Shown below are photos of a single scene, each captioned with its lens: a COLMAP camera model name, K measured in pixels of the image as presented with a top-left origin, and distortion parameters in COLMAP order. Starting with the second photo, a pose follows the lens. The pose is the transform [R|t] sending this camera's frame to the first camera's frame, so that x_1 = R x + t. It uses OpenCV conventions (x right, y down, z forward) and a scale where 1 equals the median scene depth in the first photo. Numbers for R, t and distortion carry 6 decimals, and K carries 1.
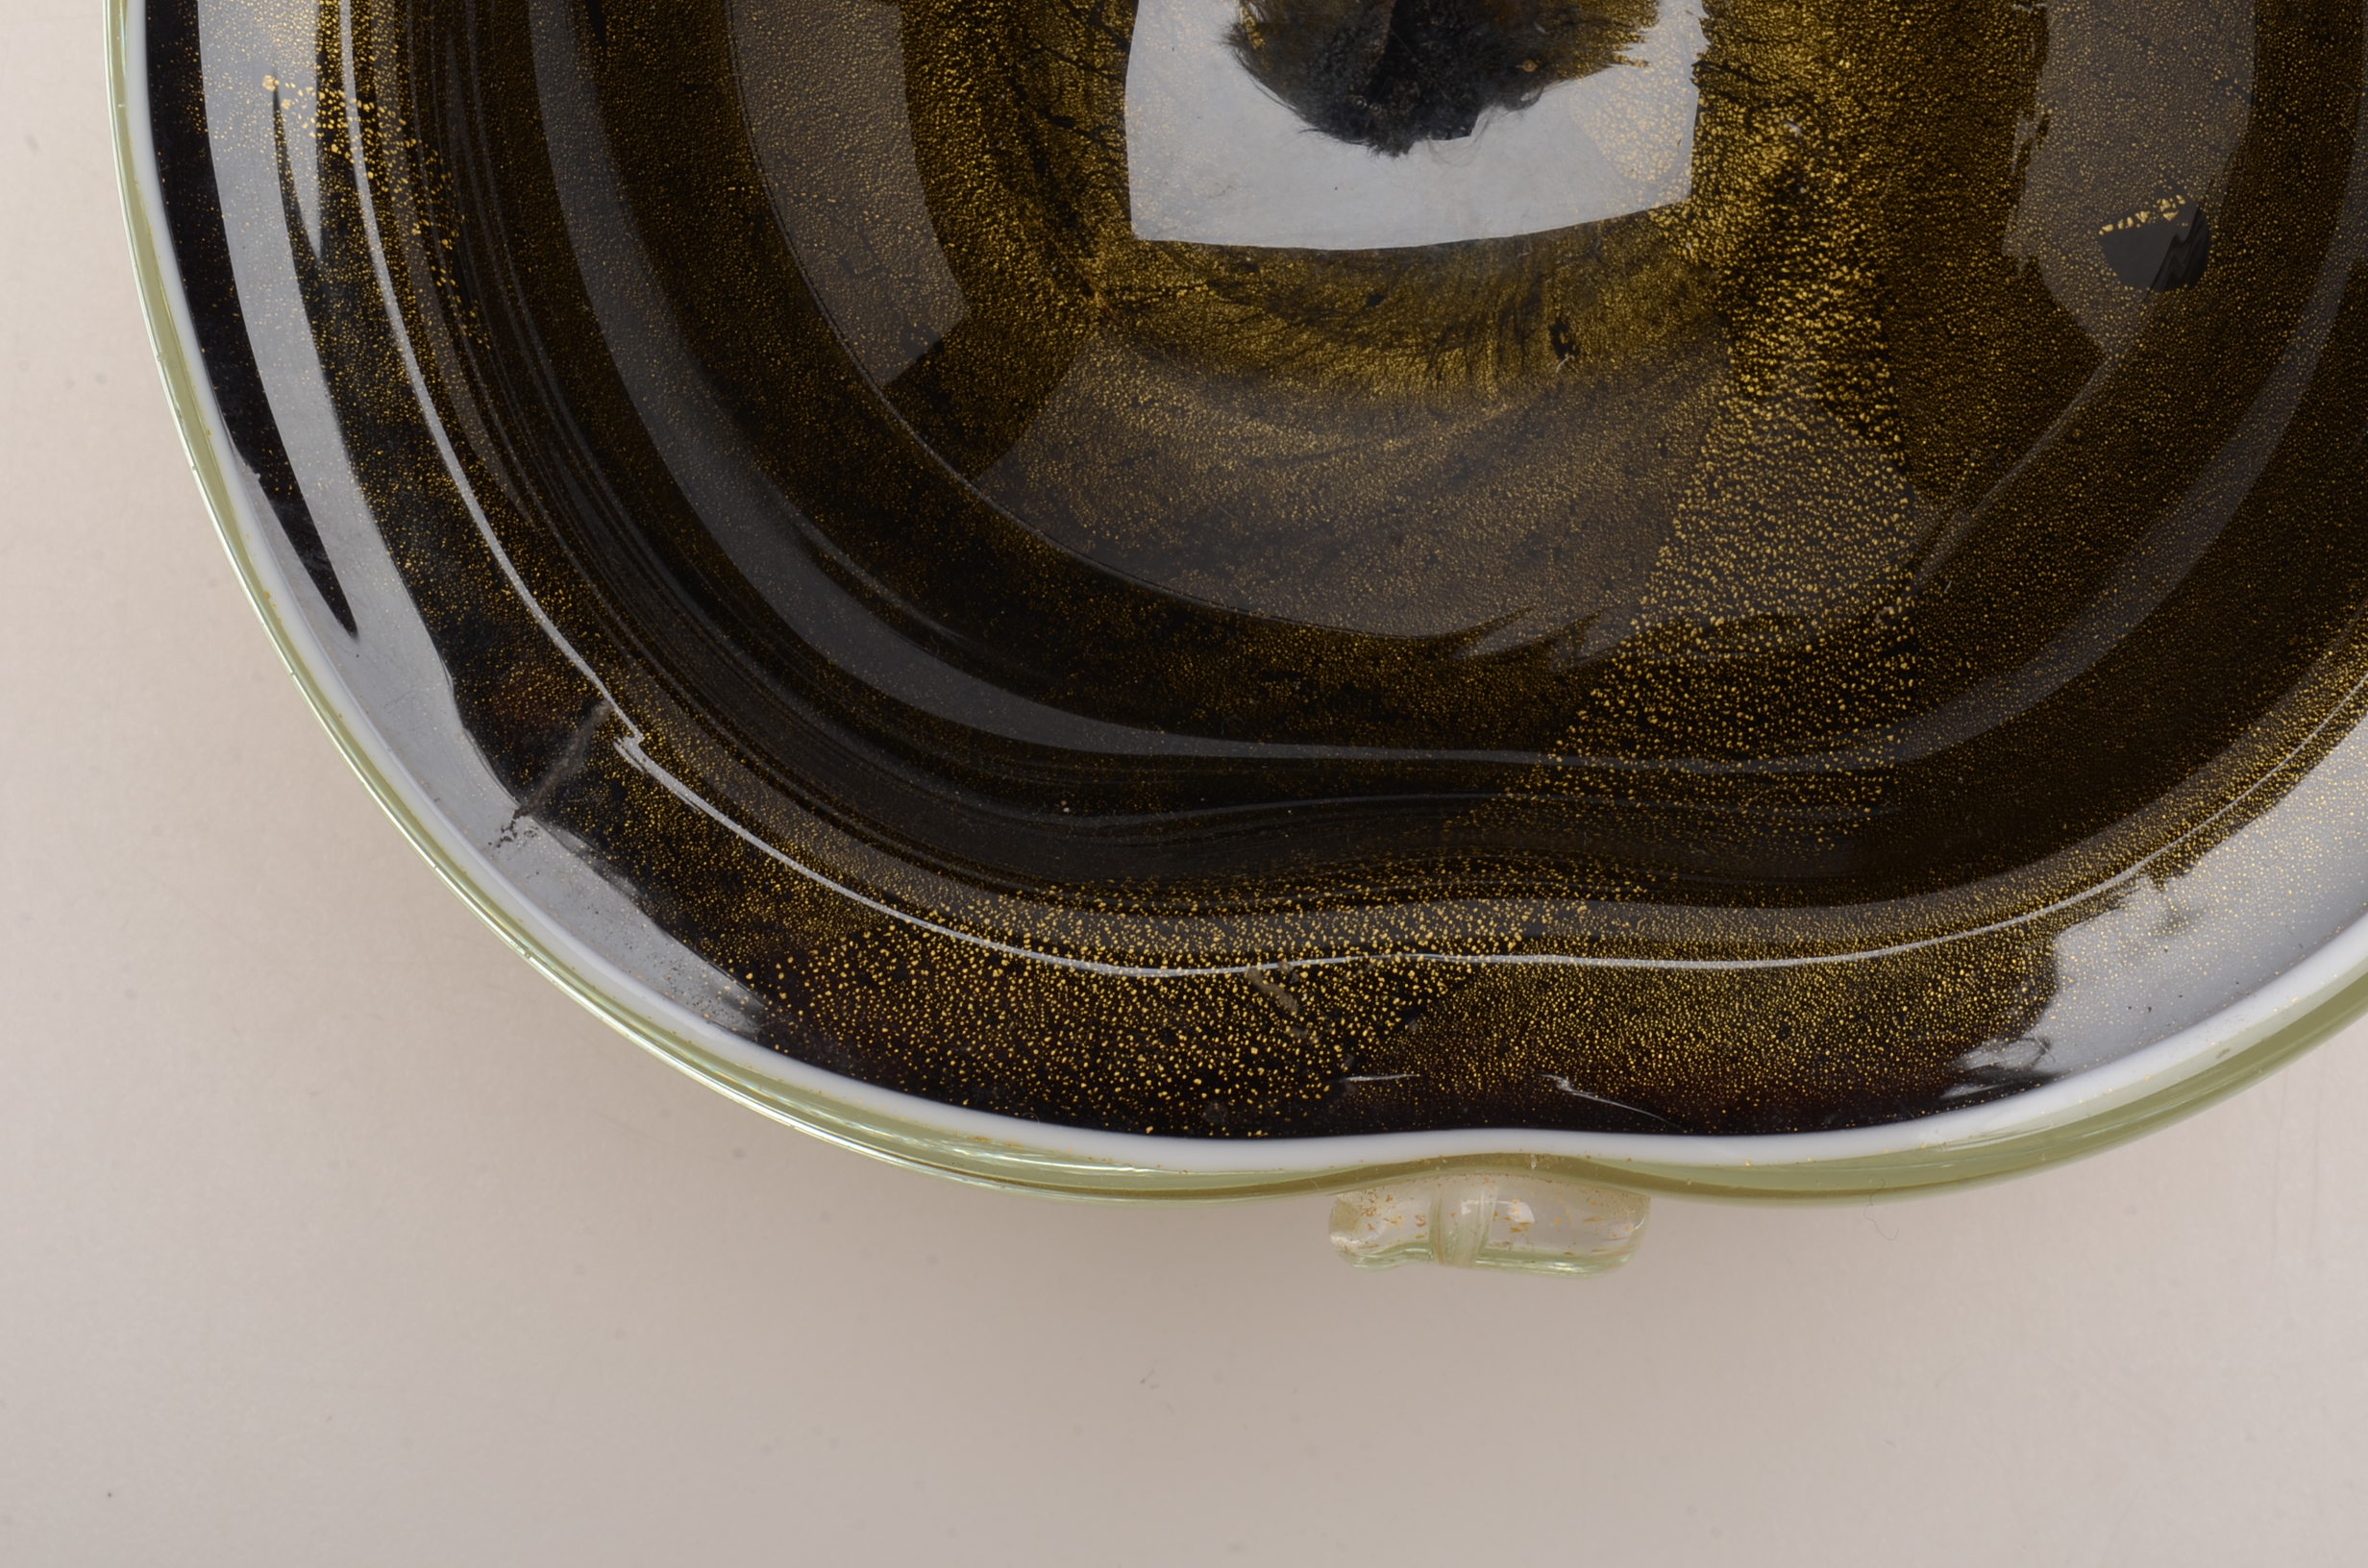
lens RADIAL K [[5523.8, 0, 1177.8], [0, 5523.8, 781.2], [0, 0, 1]] dist [-0.001267, 0.000000]
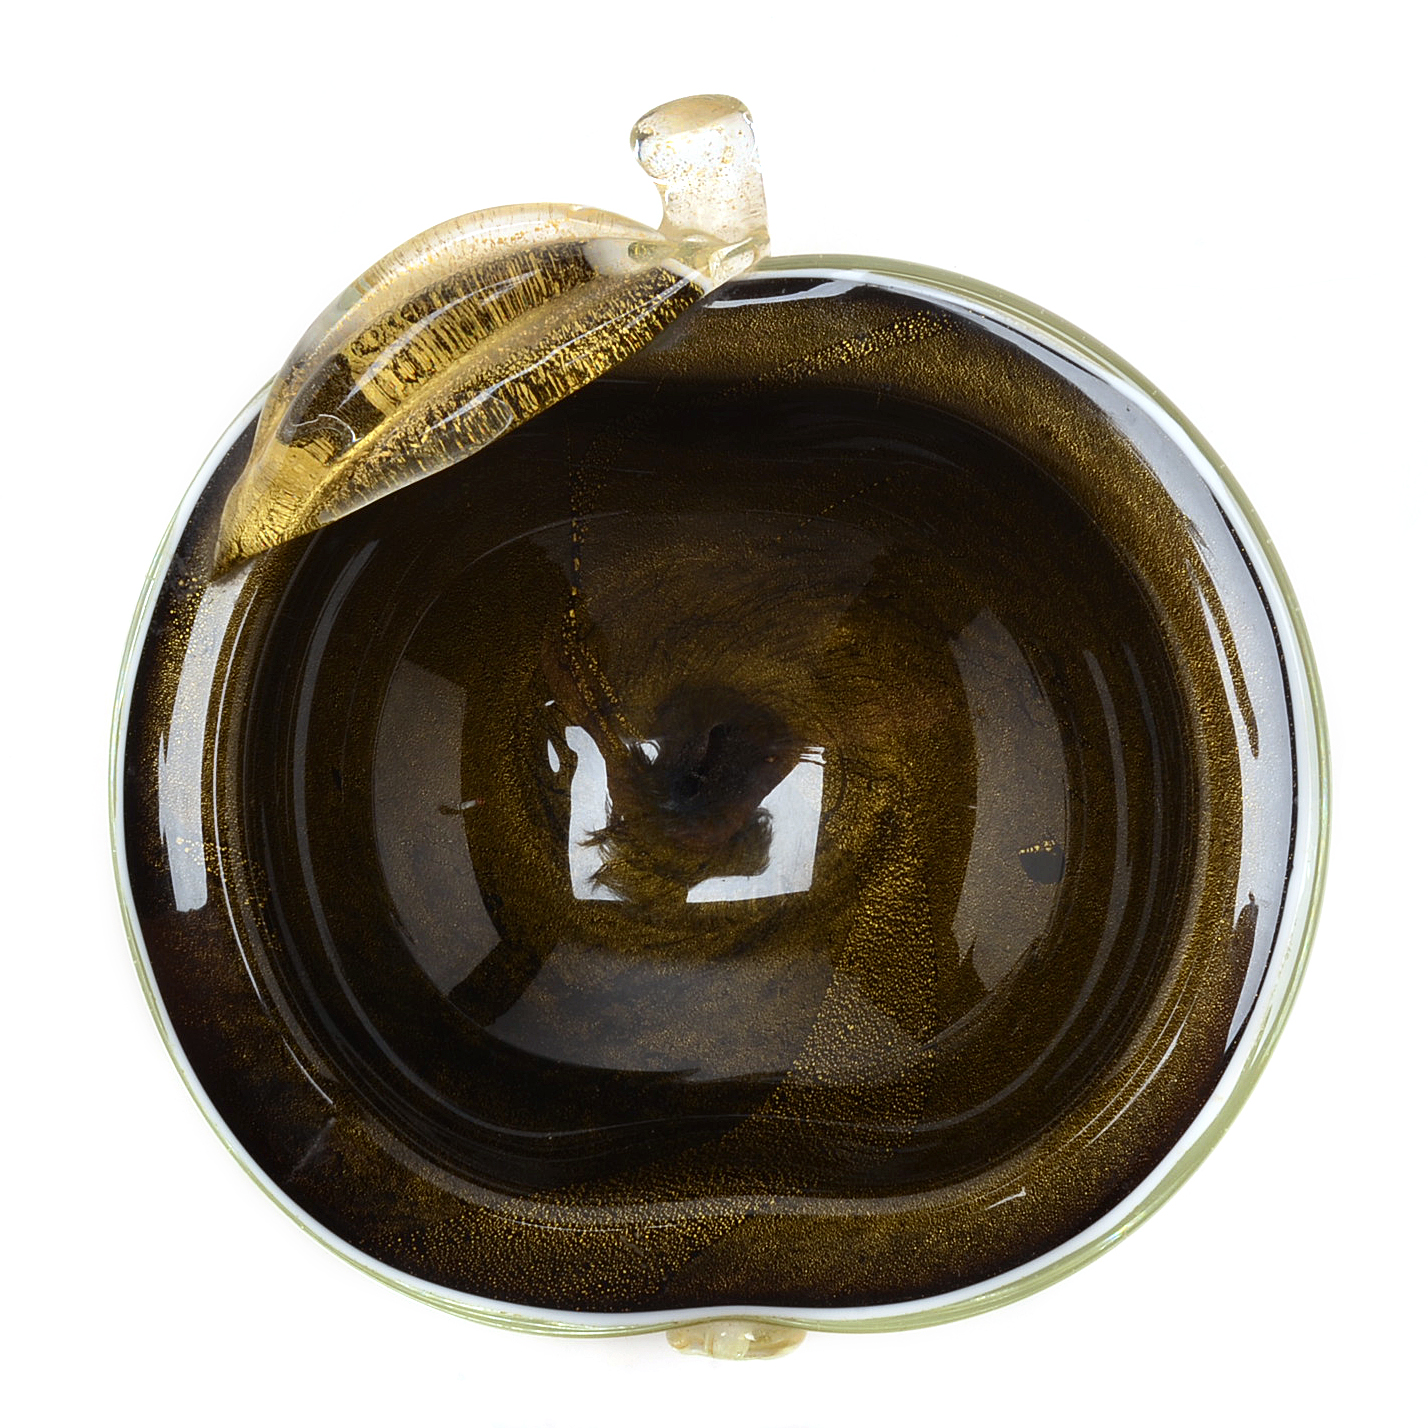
lens RADIAL K [[2536.0, 0, 788.5], [0, 2536.0, 775.7], [0, 0, 1]] dist [-0.093330, 0.000000]
pose [[0.999809, -0.012393, 0.015087, 0.060207], [0.012275, 0.999893, 0.007904, -0.142739], [-0.015183, -0.007717, 0.999855, -0.020021]]
